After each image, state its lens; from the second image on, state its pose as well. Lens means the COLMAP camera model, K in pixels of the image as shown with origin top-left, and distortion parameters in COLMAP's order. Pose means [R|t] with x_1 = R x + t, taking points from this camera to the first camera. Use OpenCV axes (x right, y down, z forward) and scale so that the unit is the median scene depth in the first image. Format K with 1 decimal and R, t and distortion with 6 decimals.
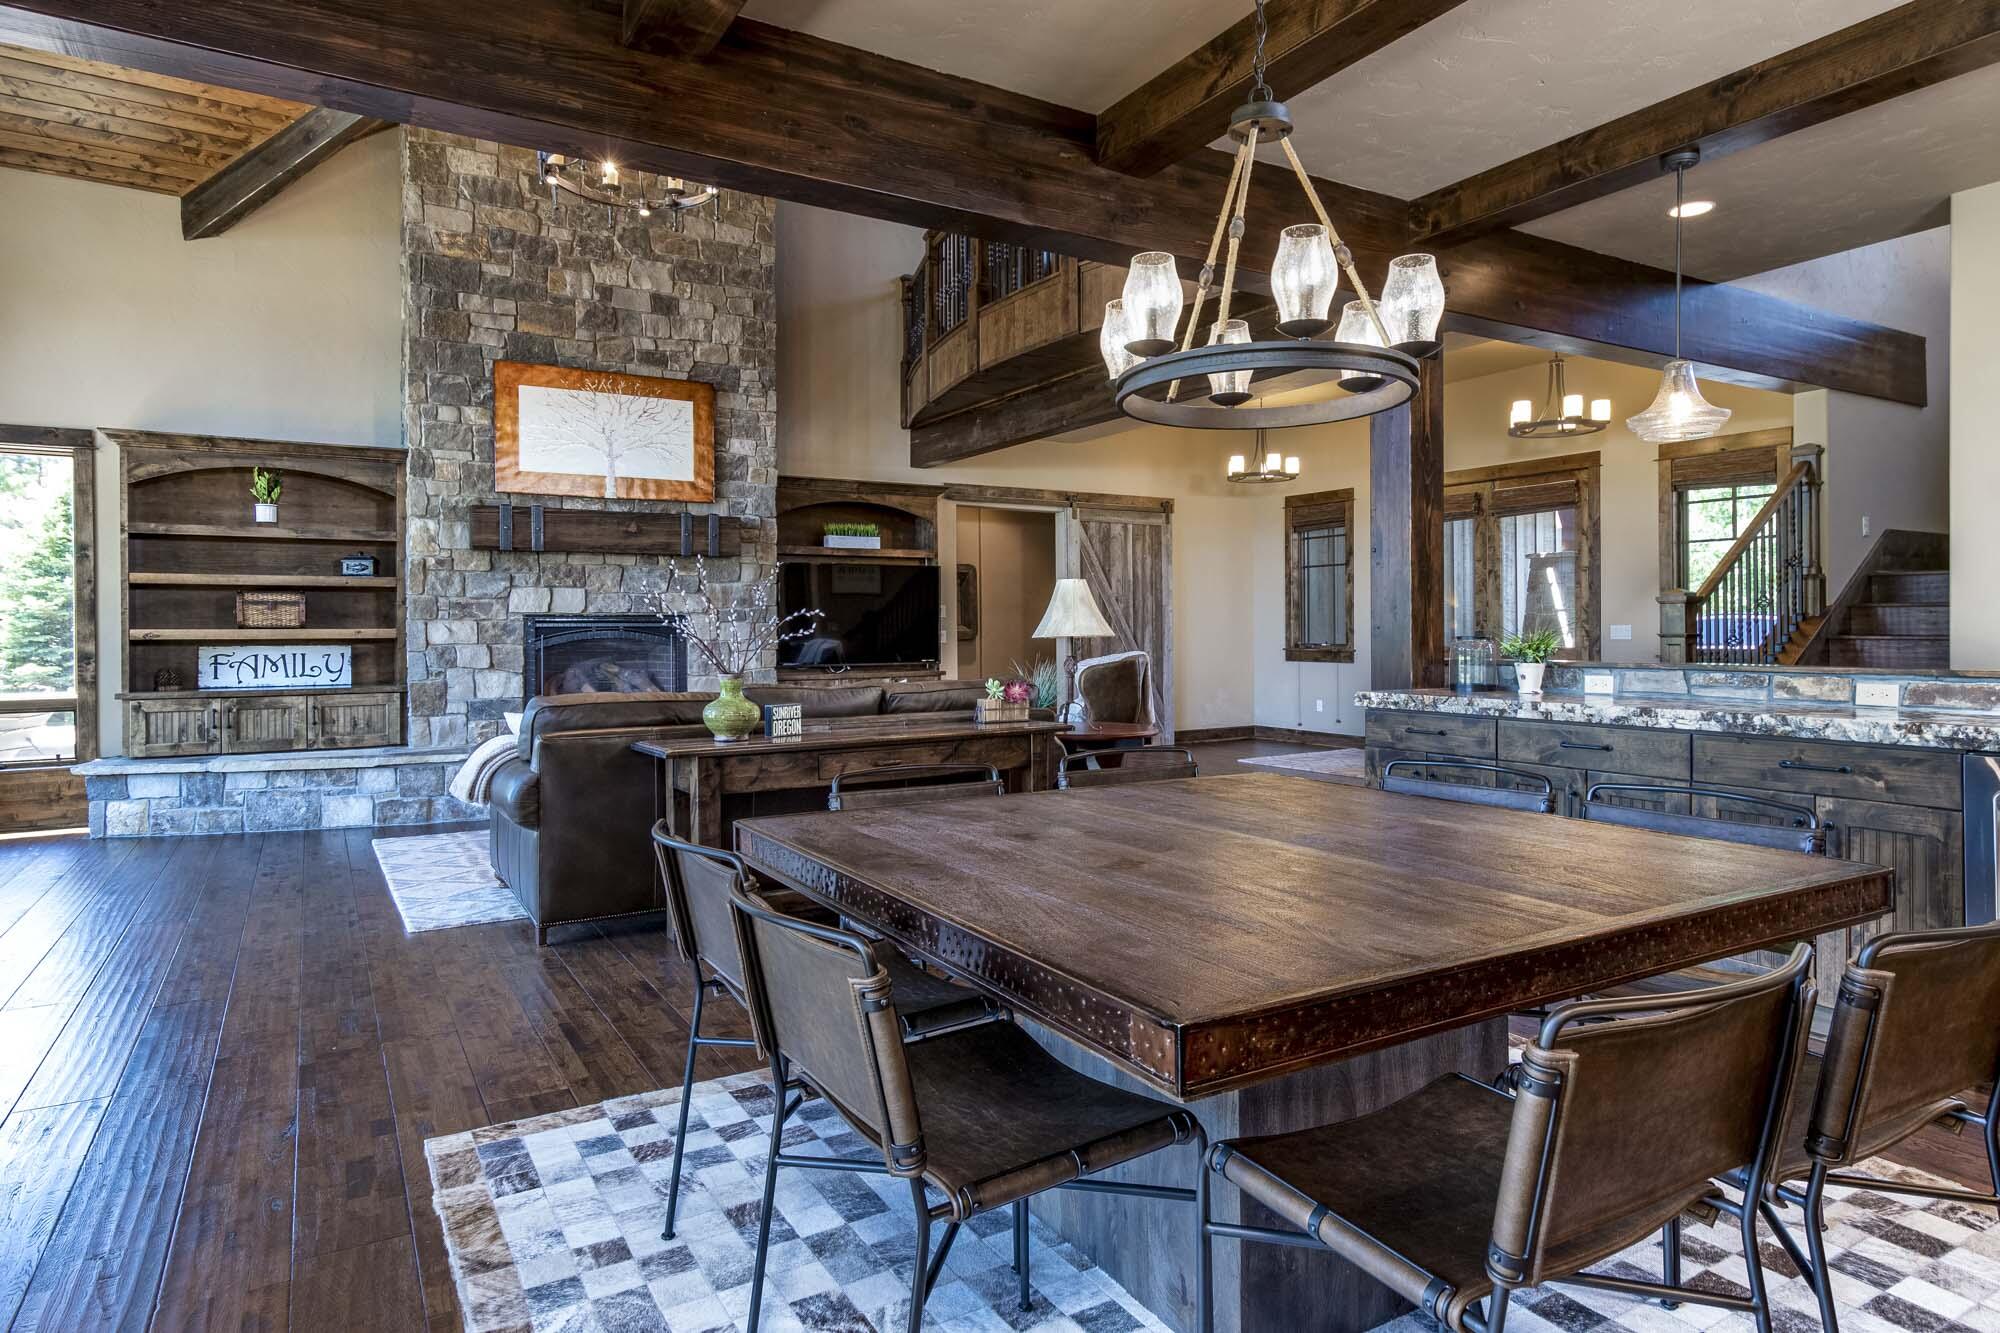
lens RADIAL K [[1153.1, 0, 1040.9], [0, 1153.1, 630.3], [0, 0, 1]] dist [0.011931, -0.002322]
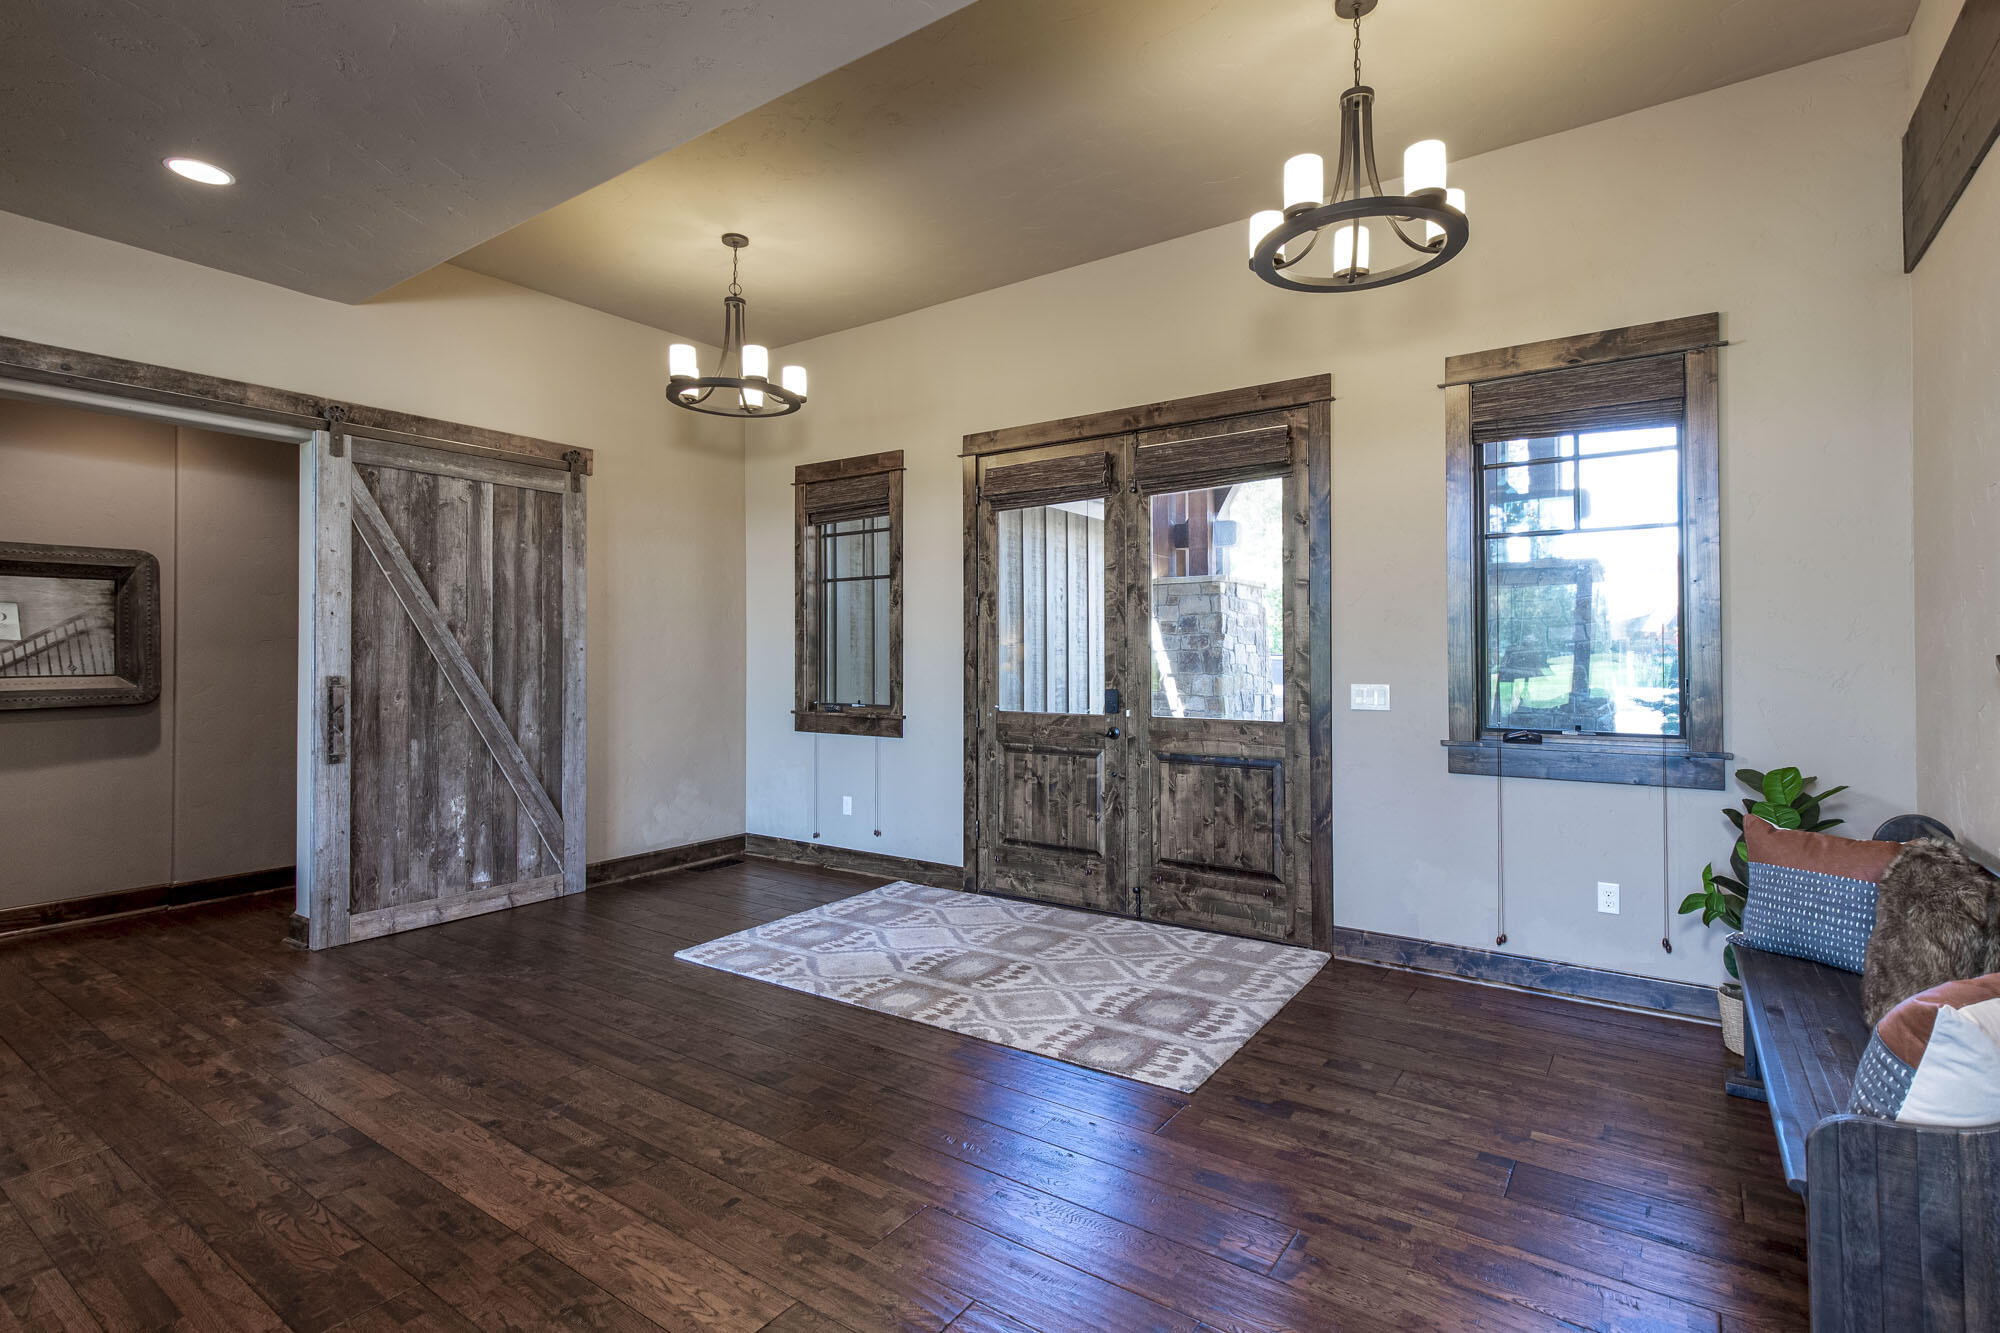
lens RADIAL K [[928.1, 0, 1033.4], [0, 928.1, 652.8], [0, 0, 1]] dist [0.005356, -0.001694]
pose [[0.917110, 0.005250, 0.398599, 0.193748], [-0.002316, 0.999967, -0.007842, -0.017416], [-0.398627, 0.006269, 0.917092, 0.729176]]
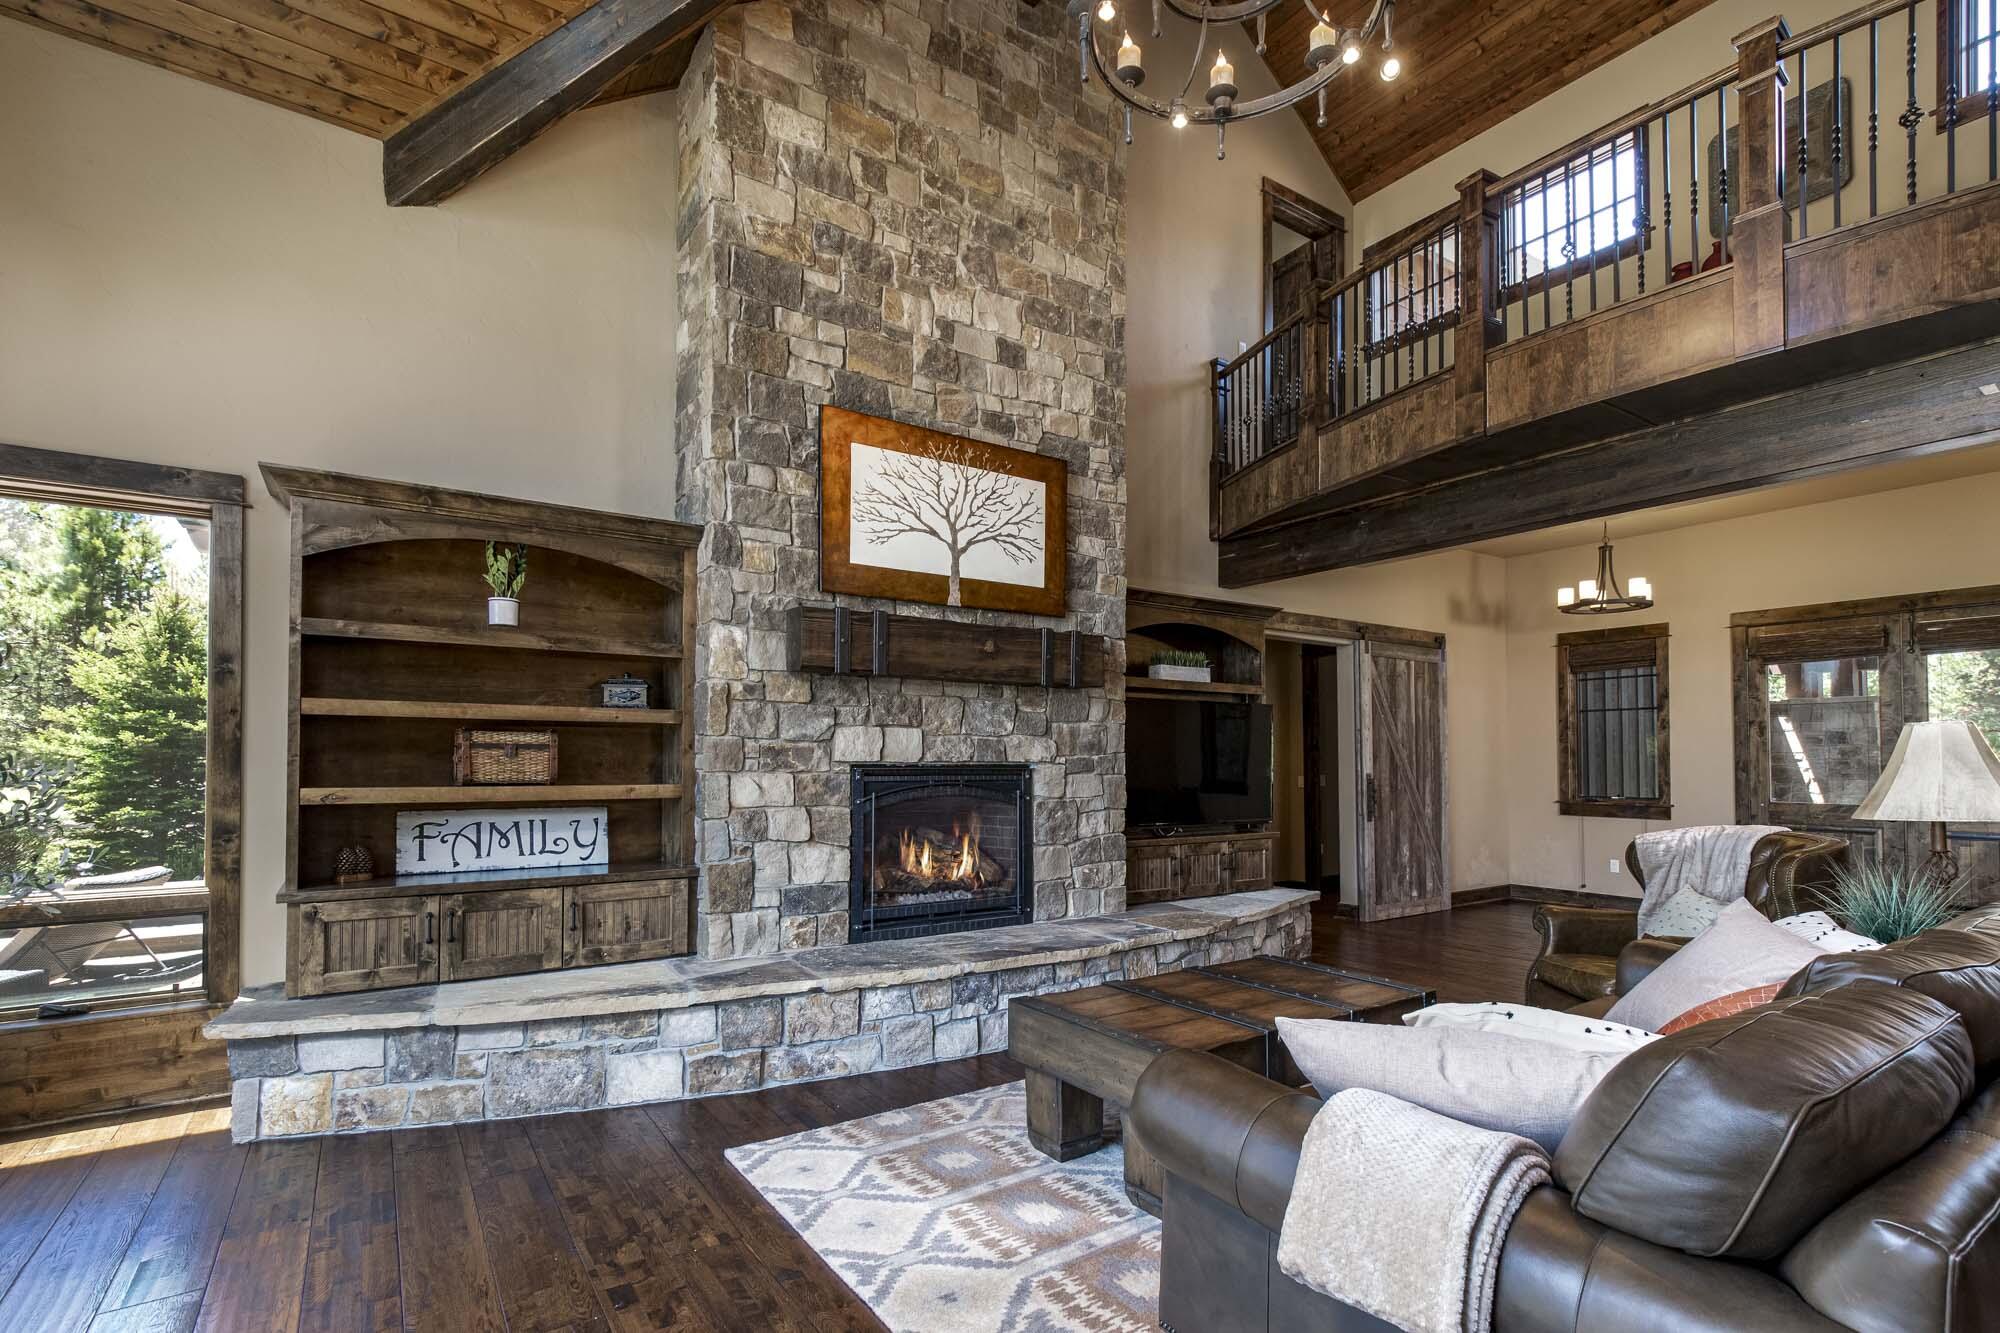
lens RADIAL K [[928.1, 0, 1005.2], [0, 928.1, 745.8], [0, 0, 1]] dist [0.005356, -0.001694]
pose [[0.999041, 0.008145, 0.043025, -0.377593], [-0.007291, 0.999774, -0.019976, -0.014404], [-0.043178, 0.019643, 0.998874, 0.426219]]
